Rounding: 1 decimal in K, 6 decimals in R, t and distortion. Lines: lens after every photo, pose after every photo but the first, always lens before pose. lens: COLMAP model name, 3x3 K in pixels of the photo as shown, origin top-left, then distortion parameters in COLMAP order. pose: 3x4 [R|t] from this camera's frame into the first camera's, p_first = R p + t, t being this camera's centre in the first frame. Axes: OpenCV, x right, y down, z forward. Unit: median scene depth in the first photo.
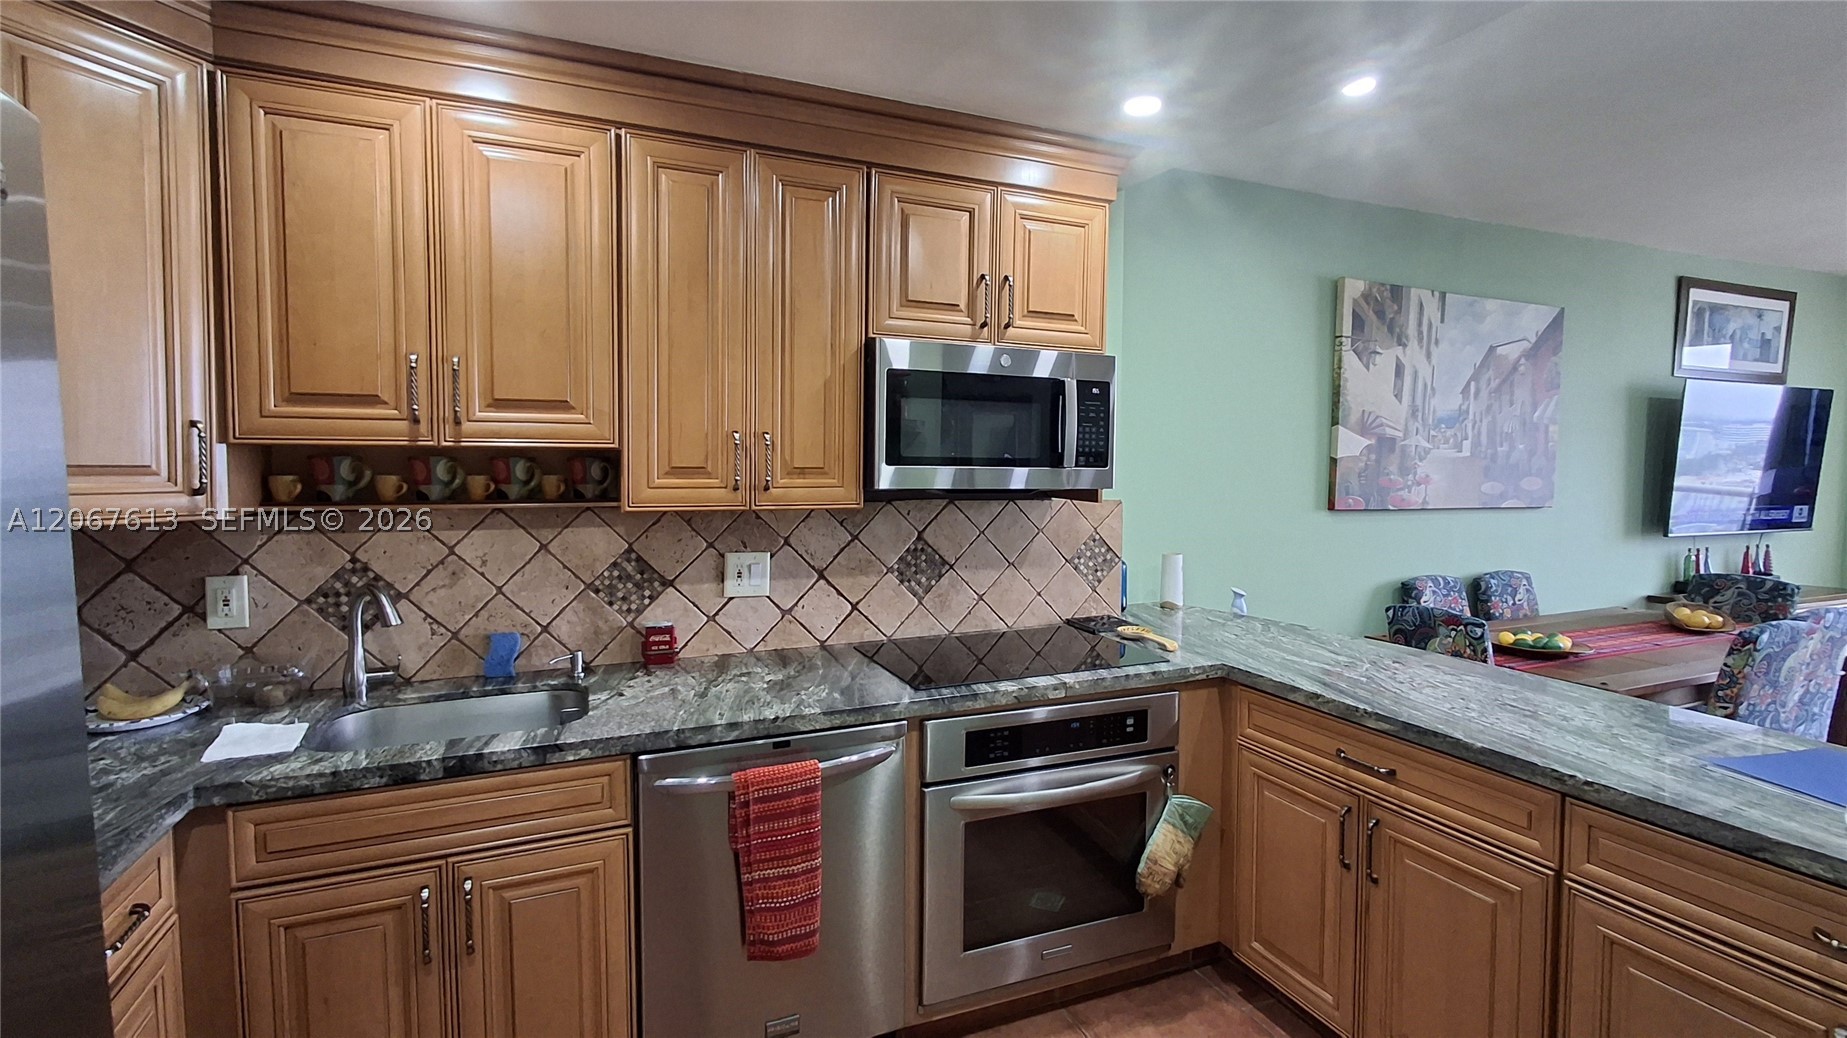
lens RADIAL K [[861.6, 0, 936.7], [0, 861.6, 516.6], [0, 0, 1]] dist [0.005142, 0.000570]
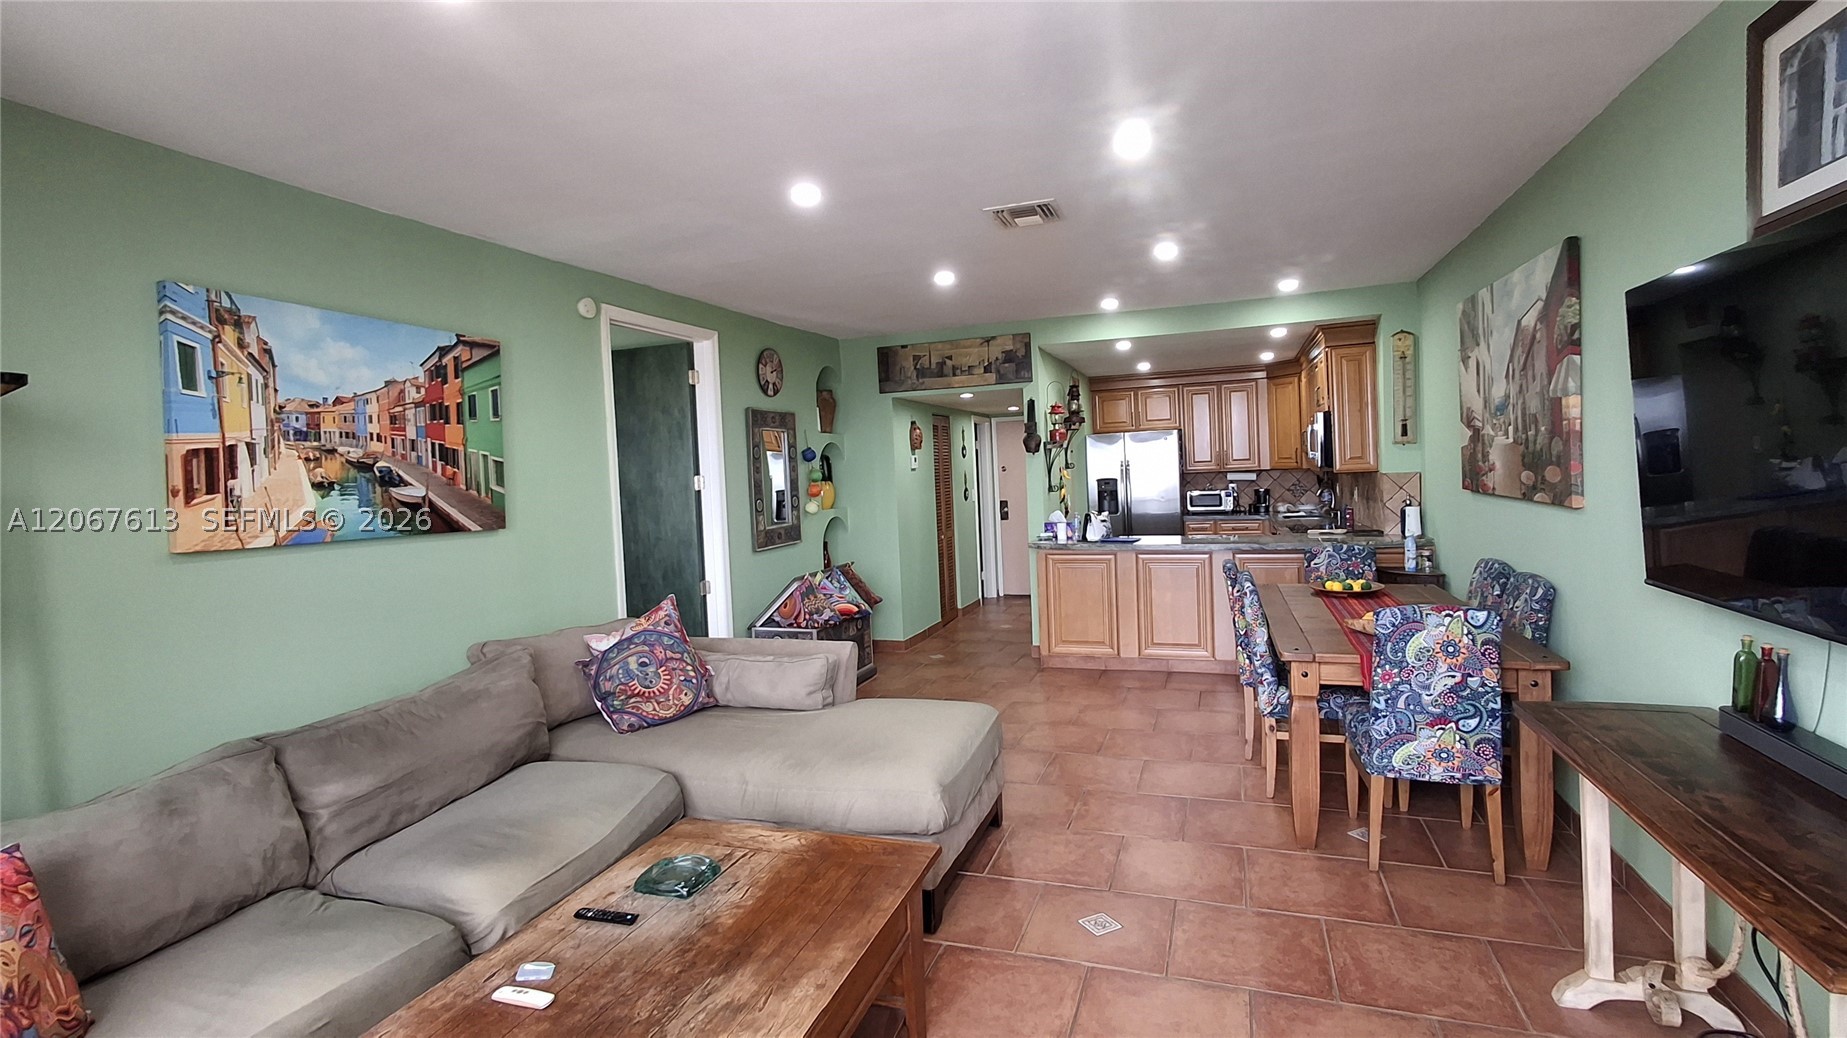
lens RADIAL K [[861.6, 0, 920.5], [0, 861.6, 510.3], [0, 0, 1]] dist [0.005142, 0.000570]
pose [[-0.679467, 0.063729, -0.730933, 2.445050], [0.002106, 0.996386, 0.084916, -0.107942], [0.733703, 0.056158, -0.677145, 1.632613]]
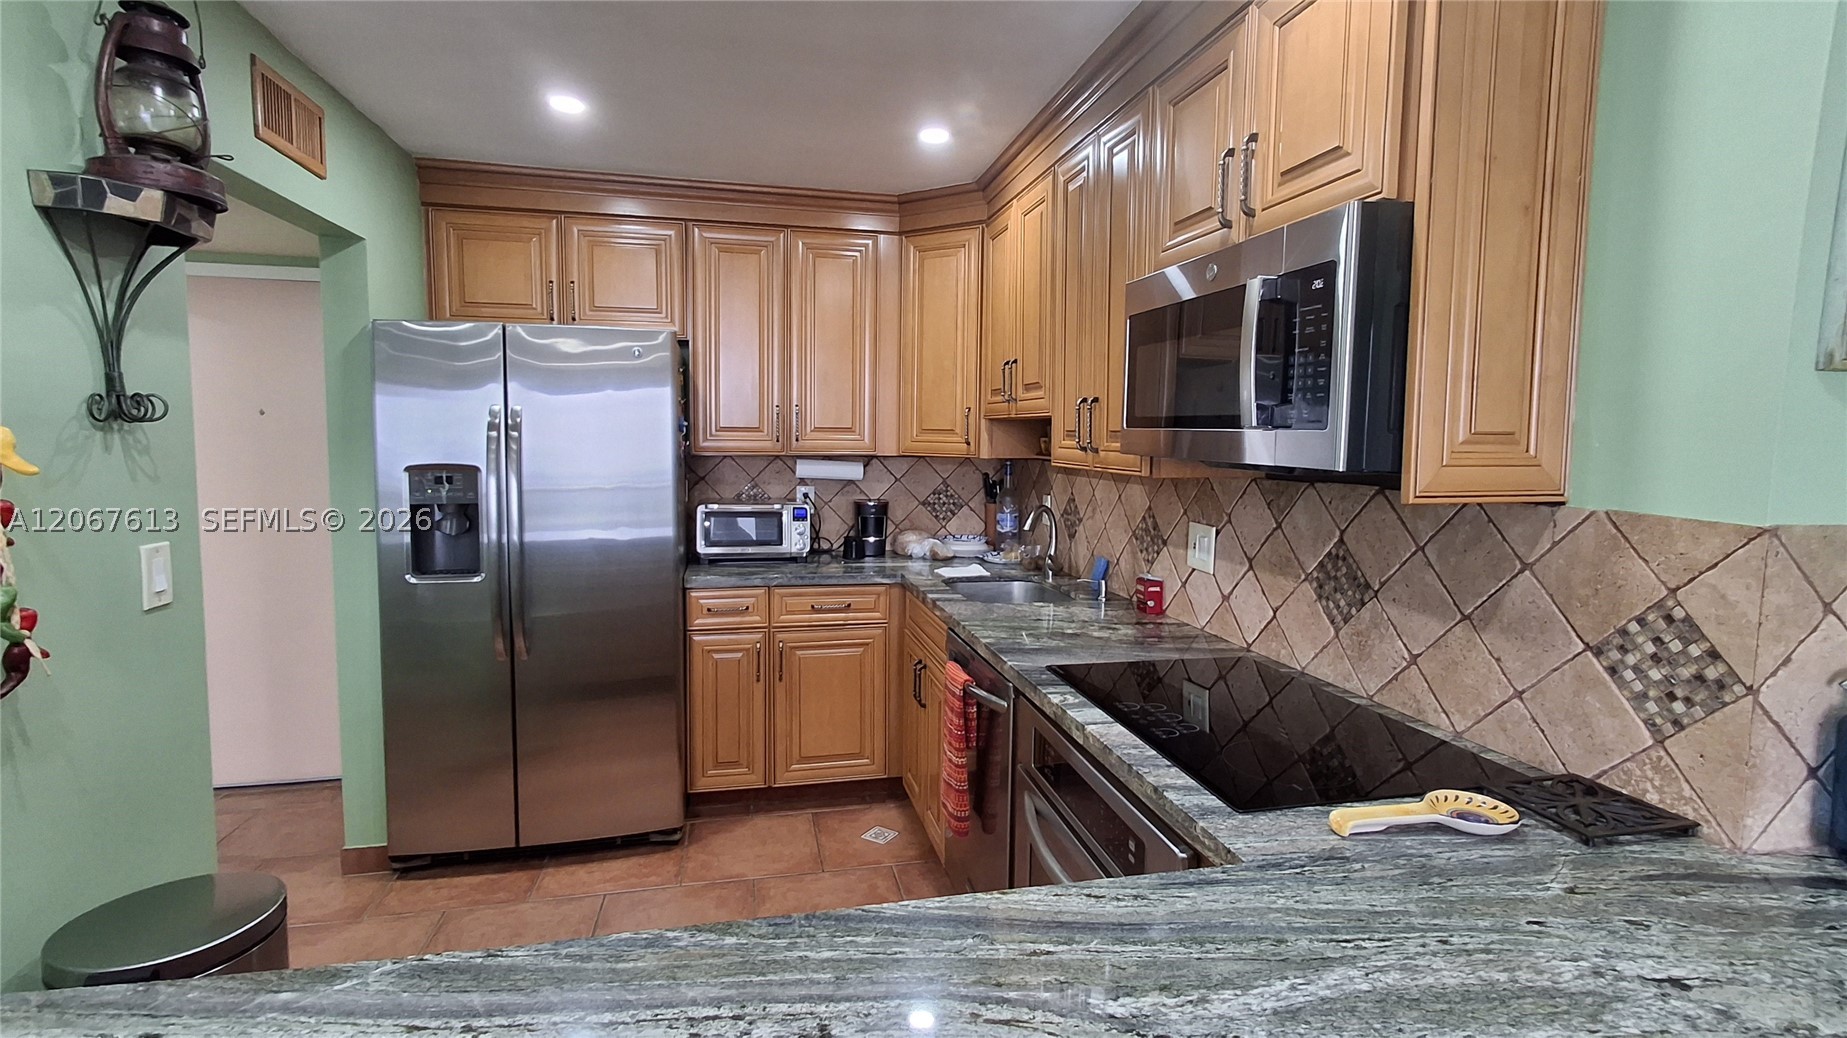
lens RADIAL K [[861.6, 0, 933.5], [0, 861.6, 509.2], [0, 0, 1]] dist [0.005142, 0.000570]
pose [[-0.183331, 0.084366, -0.979424, 0.689841], [-0.066385, 0.992974, 0.097960, -0.043486], [0.980807, 0.082978, -0.176442, 0.793821]]
